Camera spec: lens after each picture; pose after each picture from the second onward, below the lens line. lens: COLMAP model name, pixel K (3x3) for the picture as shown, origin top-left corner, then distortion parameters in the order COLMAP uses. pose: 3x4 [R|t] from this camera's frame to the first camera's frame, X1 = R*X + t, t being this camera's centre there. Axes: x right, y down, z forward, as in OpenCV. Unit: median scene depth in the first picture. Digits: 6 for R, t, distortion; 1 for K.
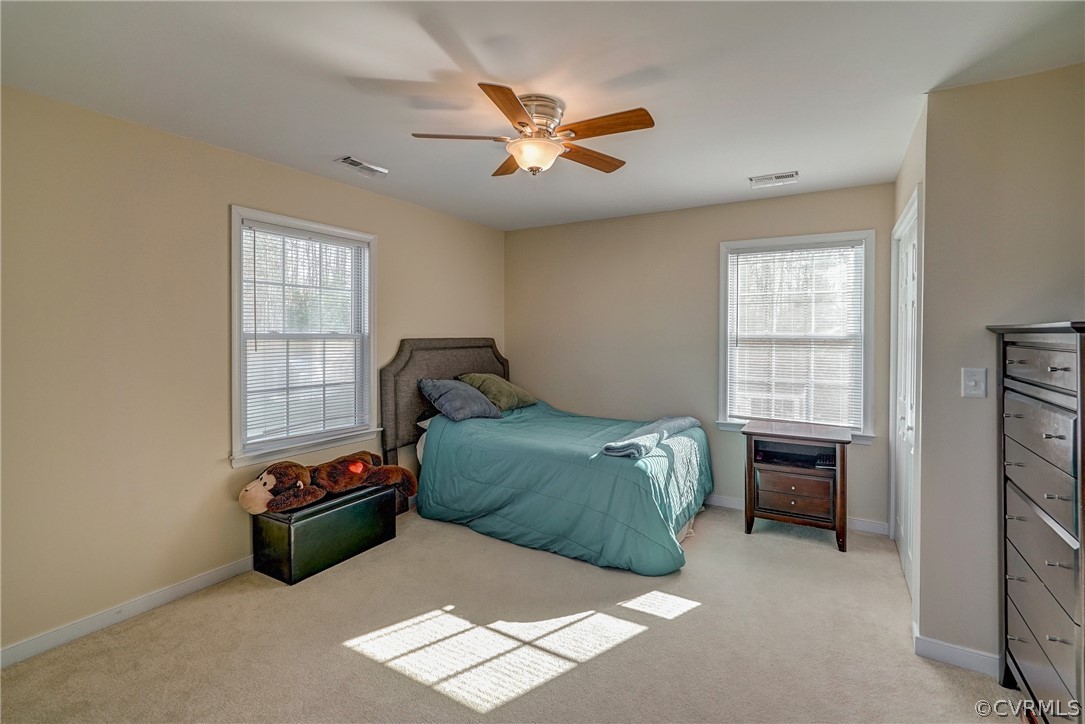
lens RADIAL K [[515.5, 0, 508.2], [0, 515.5, 336.3], [0, 0, 1]] dist [0.000654, 0.000241]
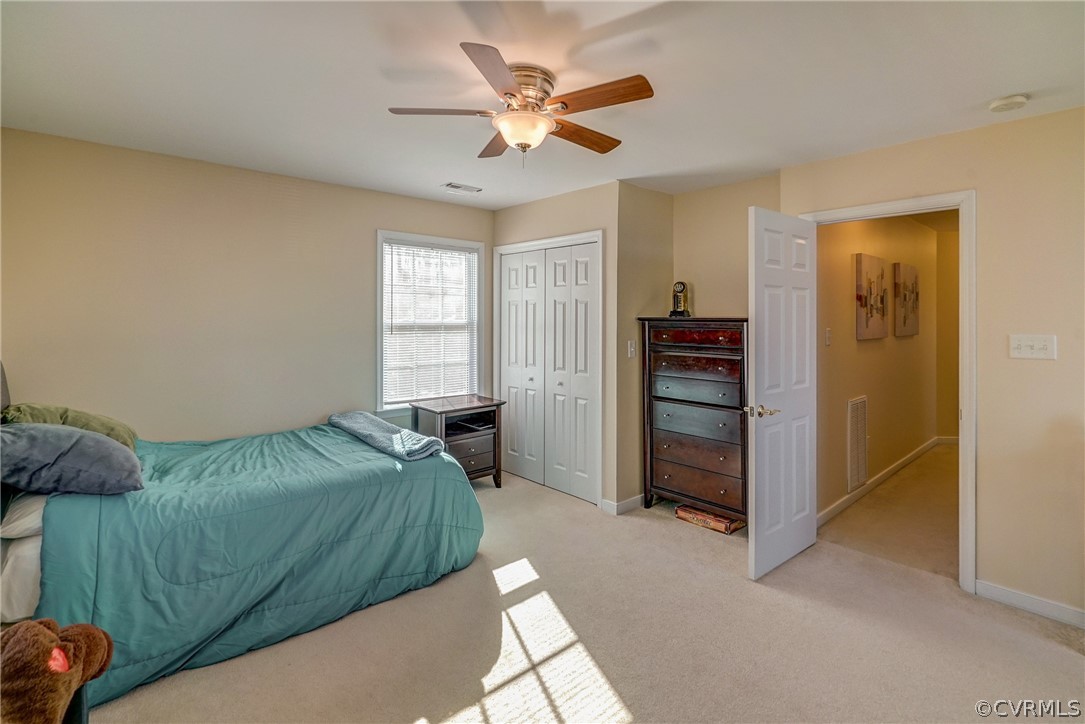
lens RADIAL K [[520.8, 0, 575.0], [0, 520.8, 311.4], [0, 0, 1]] dist [0.001397, 0.000305]
pose [[0.229552, 0.009249, 0.973252, -0.726408], [0.006584, 0.999917, -0.011055, -0.016858], [-0.973274, 0.008945, 0.229472, 0.613347]]
